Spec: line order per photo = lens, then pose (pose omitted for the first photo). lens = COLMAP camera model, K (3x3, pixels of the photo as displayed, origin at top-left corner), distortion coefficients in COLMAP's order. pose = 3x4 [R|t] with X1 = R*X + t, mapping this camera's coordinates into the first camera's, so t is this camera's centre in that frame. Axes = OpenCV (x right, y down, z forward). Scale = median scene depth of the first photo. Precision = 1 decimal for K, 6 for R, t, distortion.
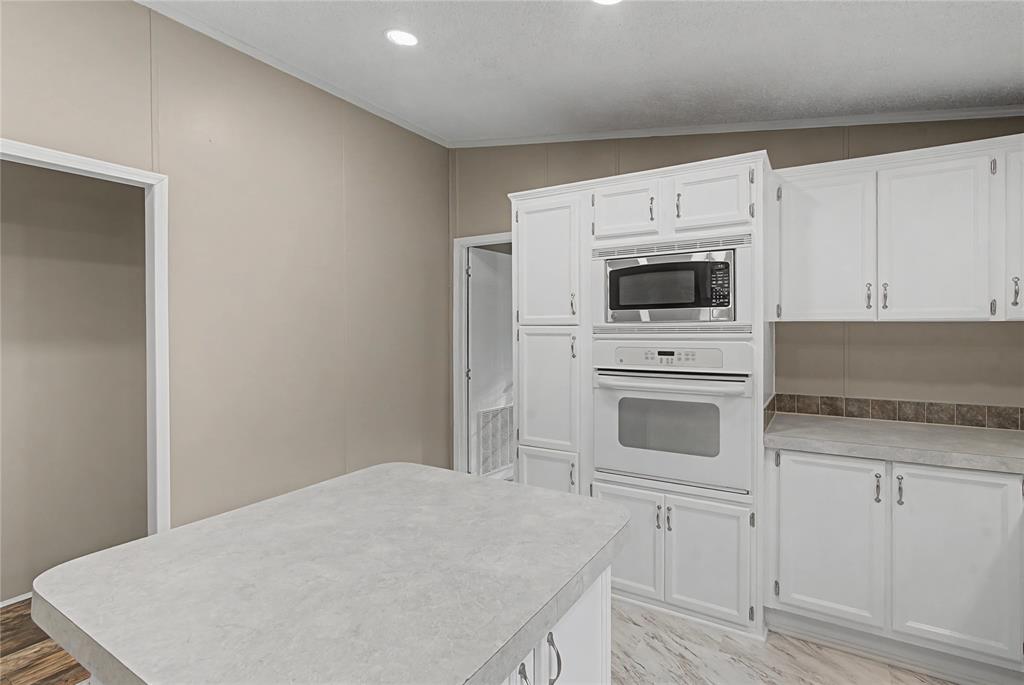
lens RADIAL K [[484.9, 0, 530.7], [0, 484.9, 332.4], [0, 0, 1]] dist [0.001003, -0.001316]
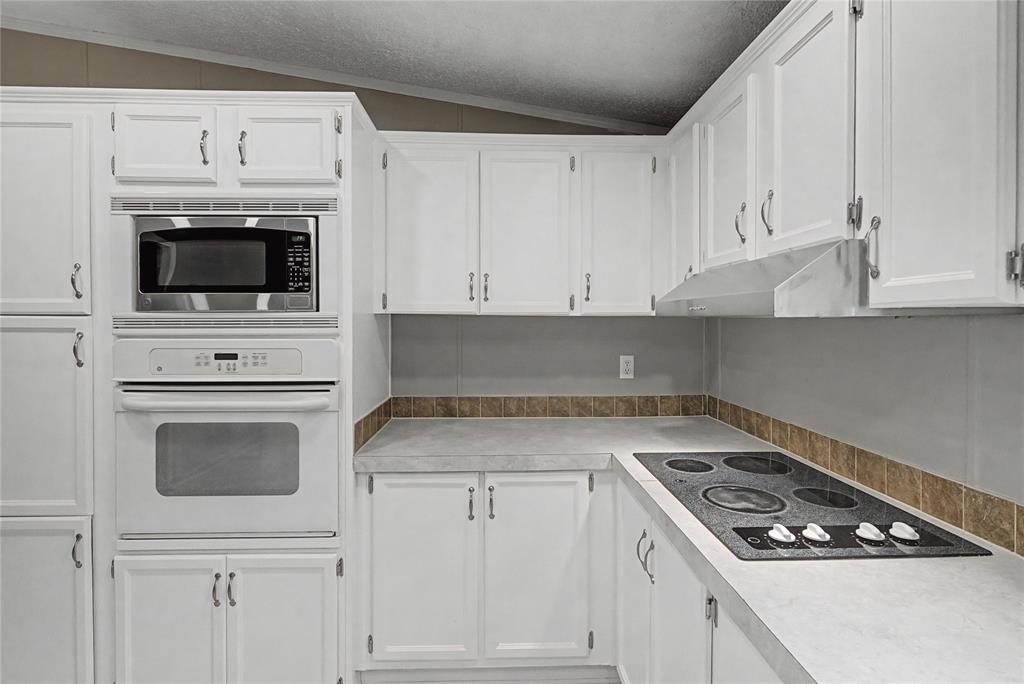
lens RADIAL K [[484.9, 0, 510.5], [0, 484.9, 332.8], [0, 0, 1]] dist [0.001003, -0.001316]
pose [[0.828228, -0.006256, 0.560357, 0.228583], [-0.001624, 0.999907, 0.013565, -0.001256], [-0.560389, -0.012145, 0.828140, 0.188868]]
